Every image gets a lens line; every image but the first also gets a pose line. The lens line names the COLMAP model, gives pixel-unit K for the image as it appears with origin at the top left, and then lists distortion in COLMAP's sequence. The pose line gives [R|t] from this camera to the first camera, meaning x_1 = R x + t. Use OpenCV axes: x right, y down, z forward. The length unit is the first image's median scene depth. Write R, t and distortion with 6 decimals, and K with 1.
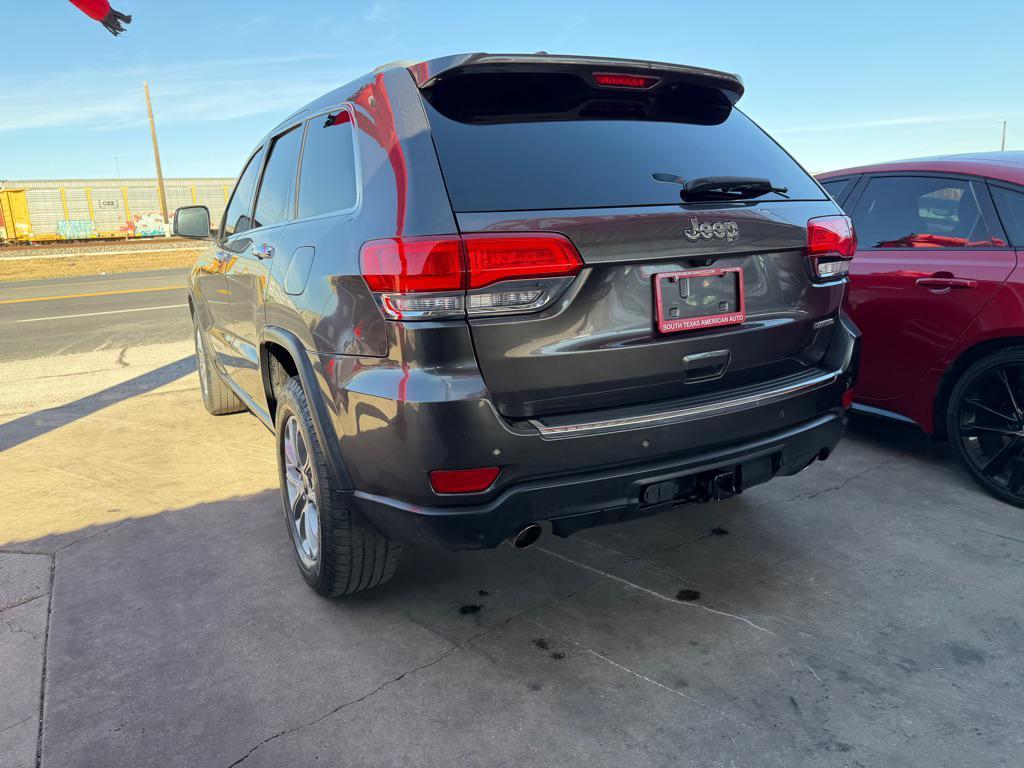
lens RADIAL K [[718.0, 0, 516.5], [0, 718.0, 378.5], [0, 0, 1]] dist [0.024194, -0.033163]
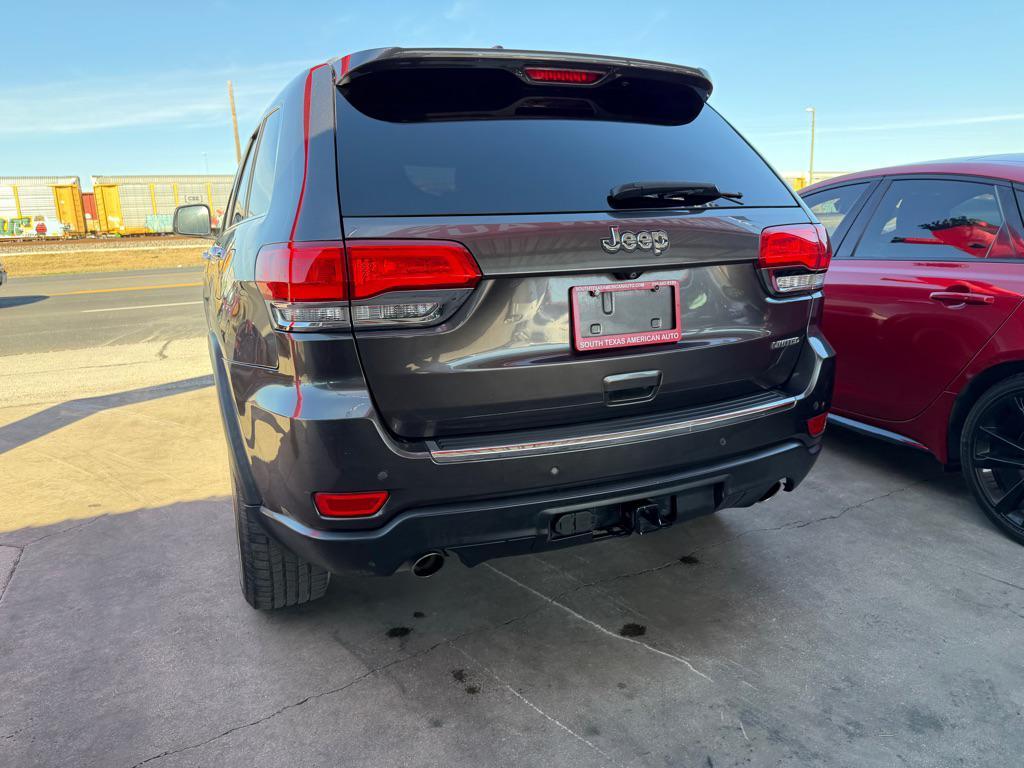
lens RADIAL K [[718.0, 0, 522.3], [0, 718.0, 381.2], [0, 0, 1]] dist [0.024194, -0.033163]
pose [[0.995489, 0.030989, -0.089676, 0.184666], [-0.030446, 0.999509, 0.007415, -0.025337], [0.089862, -0.004651, 0.995943, 0.067341]]
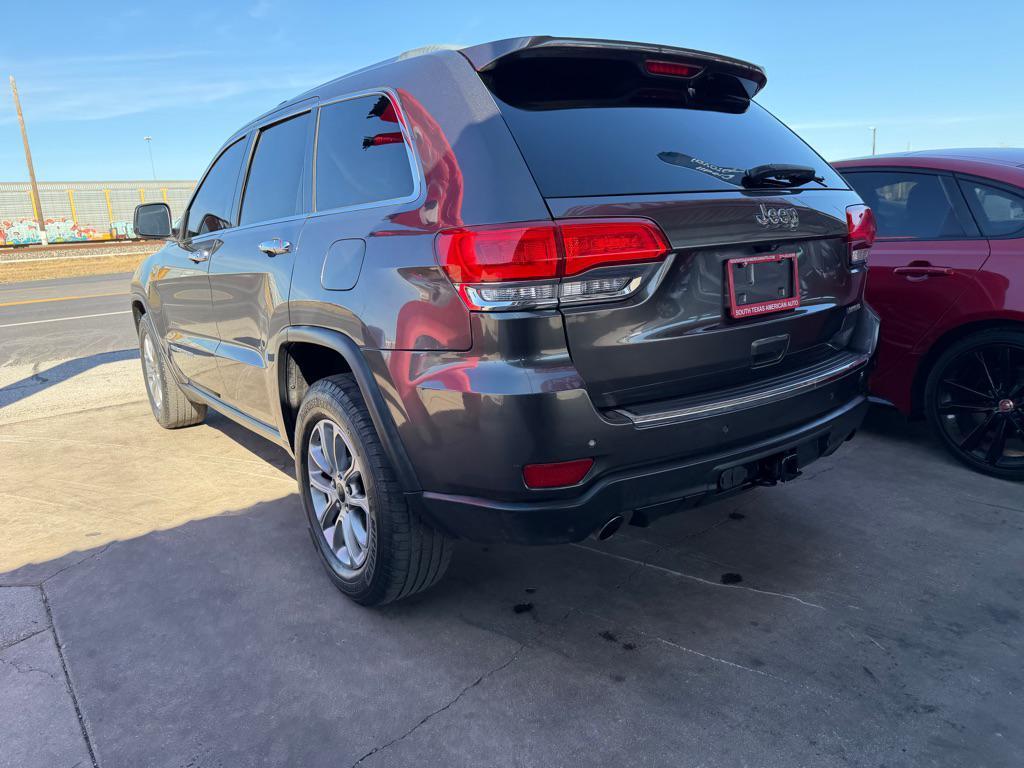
lens RADIAL K [[718.0, 0, 513.0], [0, 718.0, 389.5], [0, 0, 1]] dist [0.024194, -0.033163]
pose [[0.991246, -0.037106, 0.126708, -0.203780], [0.035949, 0.999289, 0.011403, 0.011280], [-0.127041, -0.006749, 0.991874, 0.031991]]
